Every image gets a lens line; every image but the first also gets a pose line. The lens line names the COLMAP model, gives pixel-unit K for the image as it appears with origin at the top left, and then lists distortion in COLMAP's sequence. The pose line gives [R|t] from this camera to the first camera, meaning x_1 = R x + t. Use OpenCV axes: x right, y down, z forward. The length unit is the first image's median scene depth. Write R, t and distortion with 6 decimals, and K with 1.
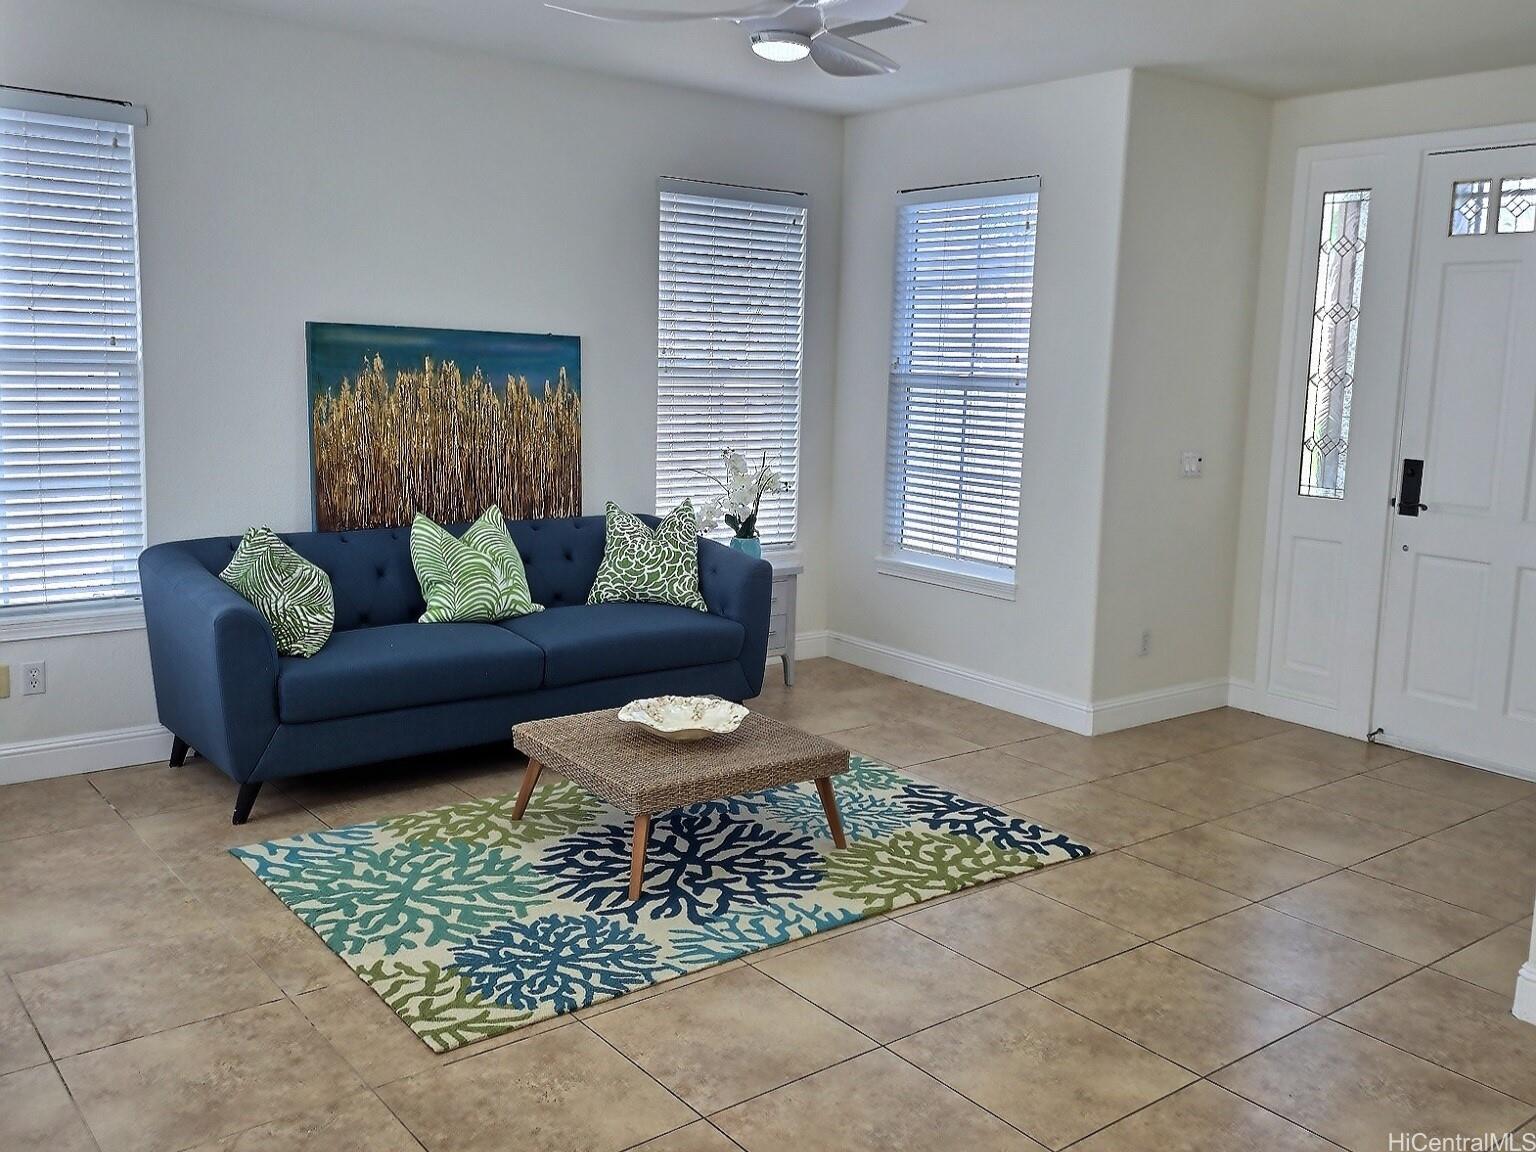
lens RADIAL K [[1364.0, 0, 788.4], [0, 1364.0, 543.4], [0, 0, 1]] dist [0.100451, -0.002974]
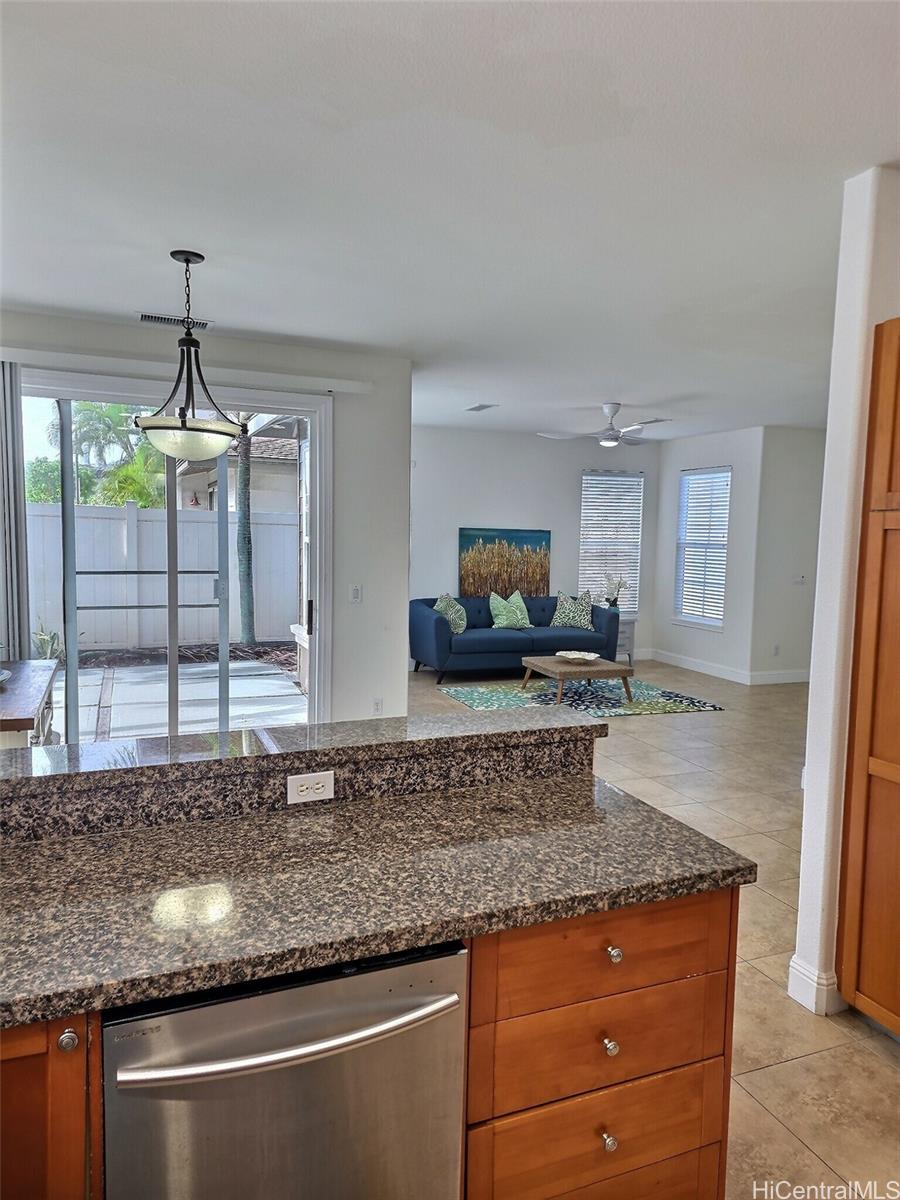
lens RADIAL K [[773.9, 0, 450.0], [0, 773.9, 600.0], [0, 0, 1]] dist [0.070197, -0.000091]
pose [[0.955909, 0.013798, -0.293340, 0.117668], [-0.030080, 0.998242, -0.051067, 0.076065], [0.292120, 0.057639, 0.954643, -0.551499]]
